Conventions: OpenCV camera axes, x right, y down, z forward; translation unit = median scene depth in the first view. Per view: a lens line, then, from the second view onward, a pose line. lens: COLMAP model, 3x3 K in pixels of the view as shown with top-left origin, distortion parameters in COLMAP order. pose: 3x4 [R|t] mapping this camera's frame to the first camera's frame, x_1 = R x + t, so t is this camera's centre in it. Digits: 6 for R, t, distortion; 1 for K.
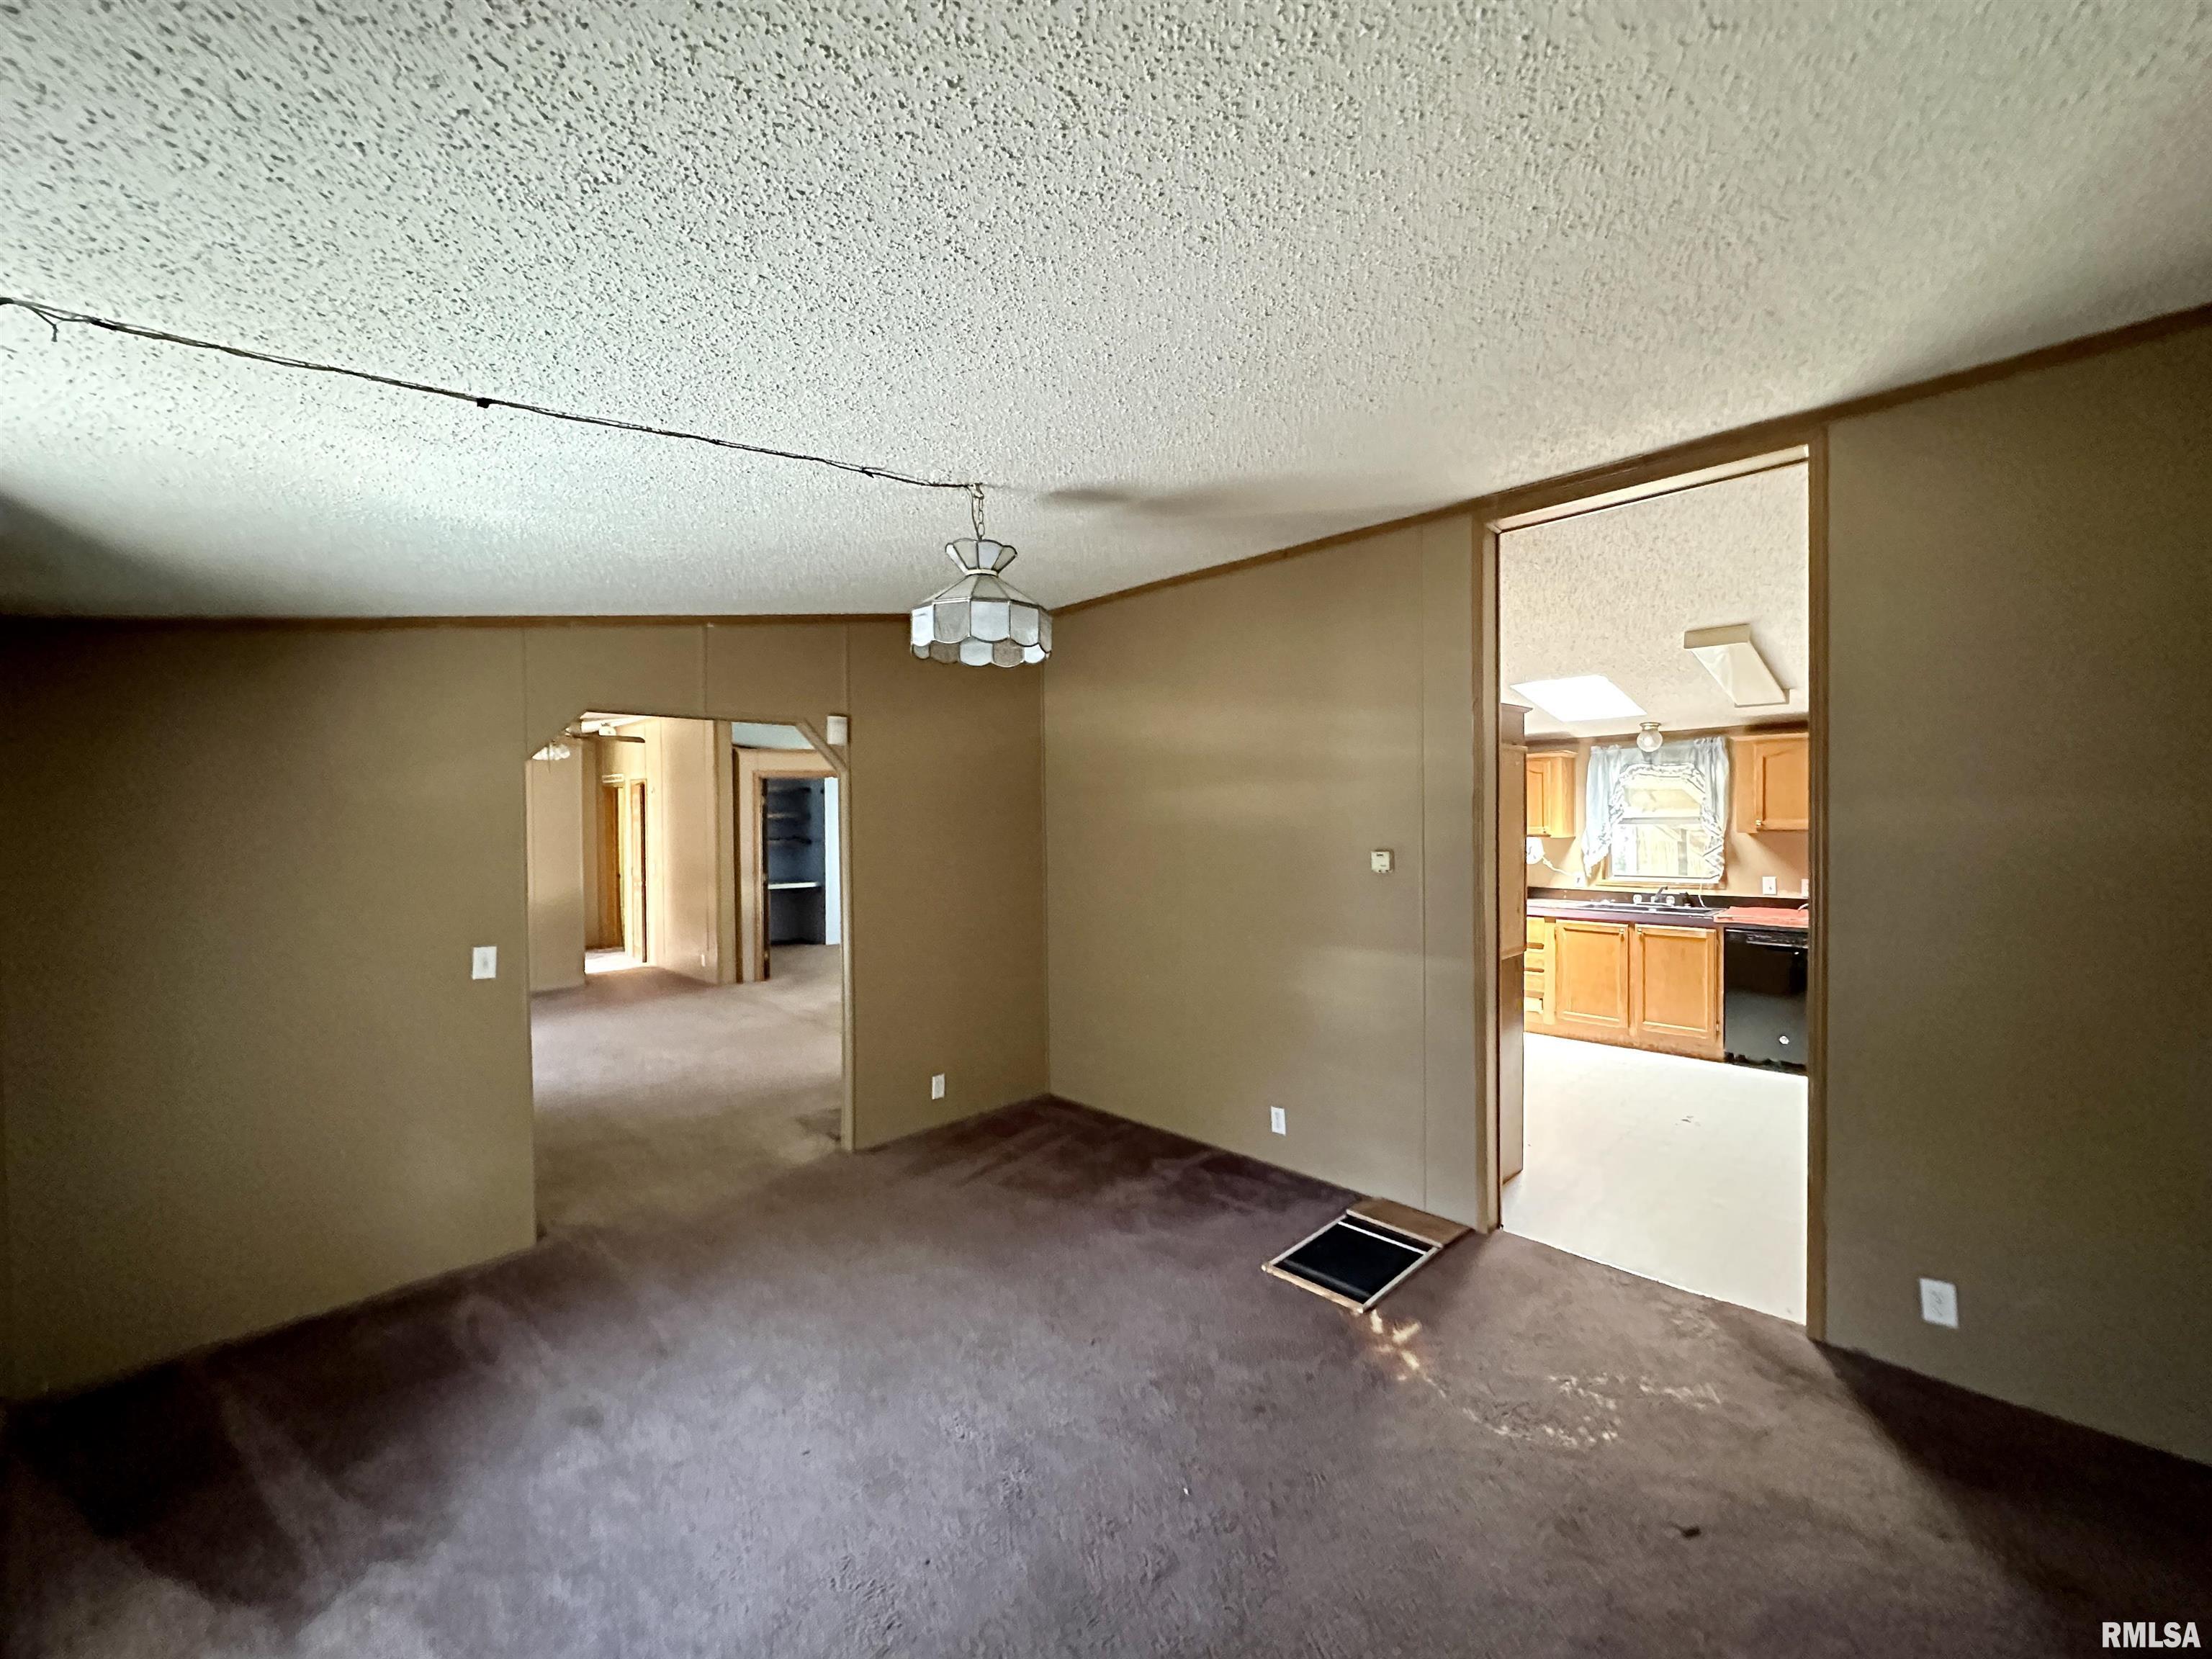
lens RADIAL K [[881.5, 0, 1106.0], [0, 881.5, 829.5], [0, 0, 1]] dist [-0.008293, 0.000548]
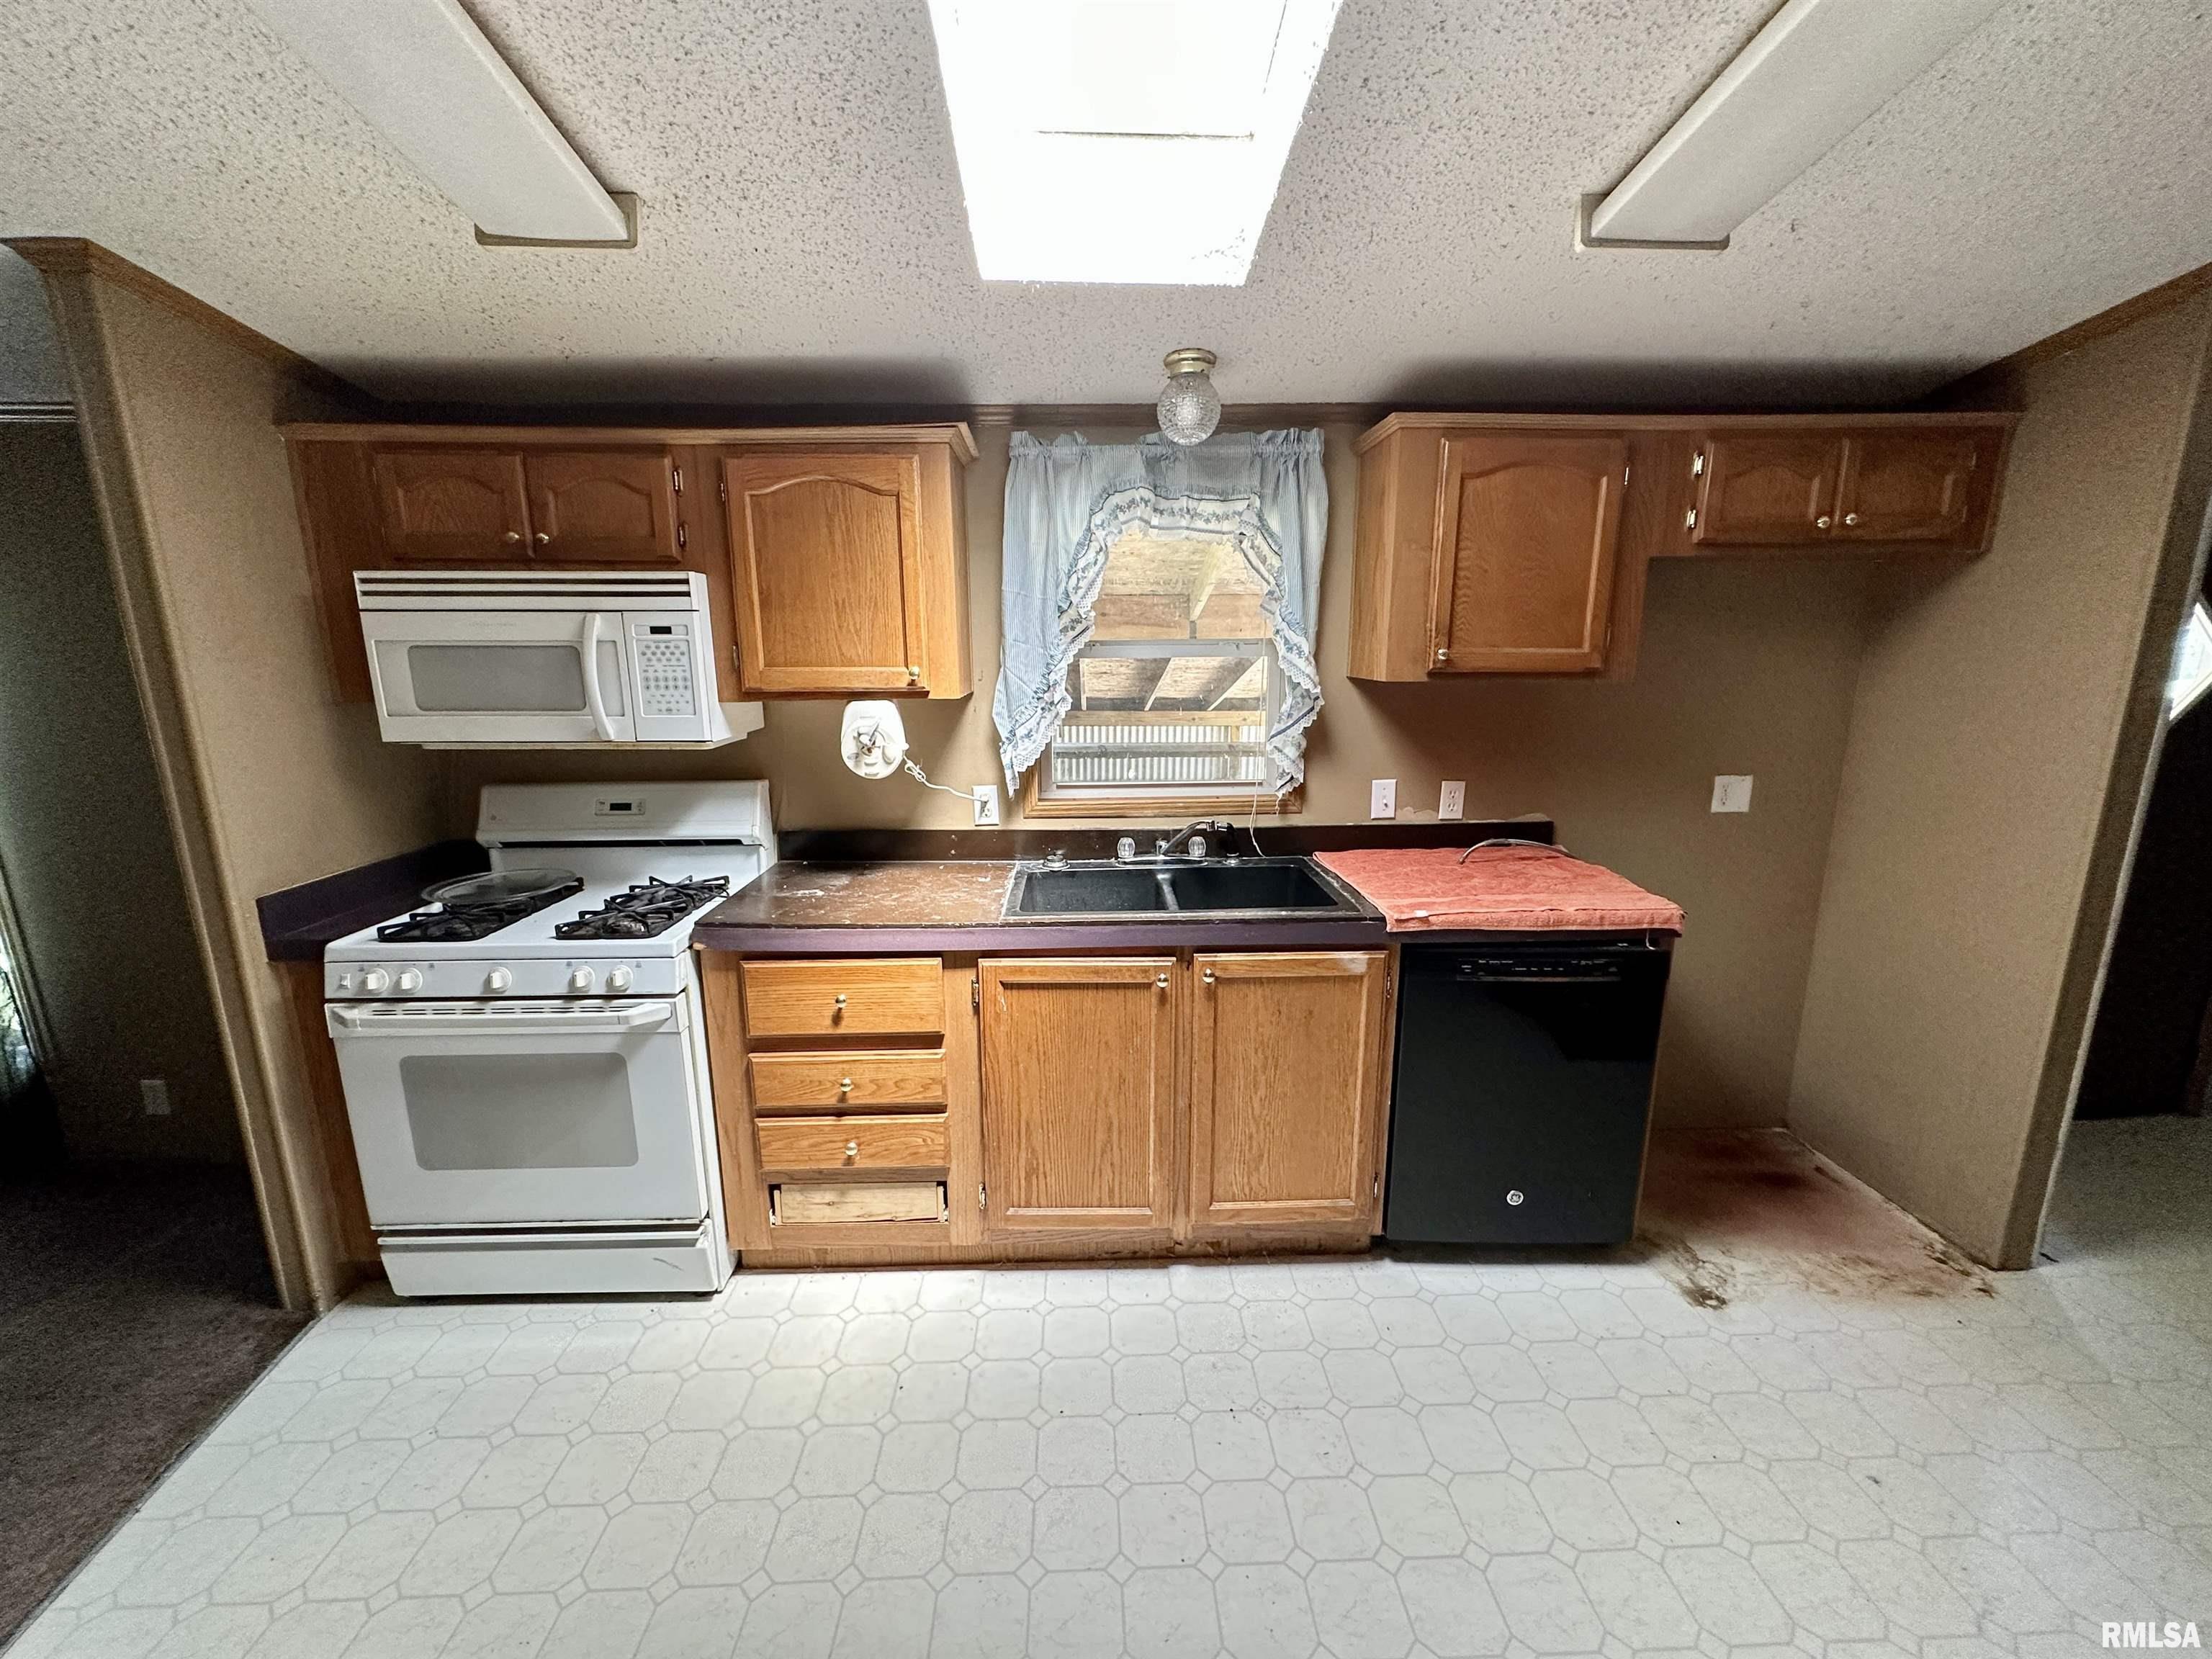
lens RADIAL K [[881.5, 0, 1106.0], [0, 881.5, 829.5], [0, 0, 1]] dist [-0.008293, 0.000548]
pose [[0.682493, -0.139440, 0.717468, 0.323480], [0.003739, 0.982286, 0.187351, -0.004514], [-0.730883, -0.125183, 0.670924, 0.765768]]
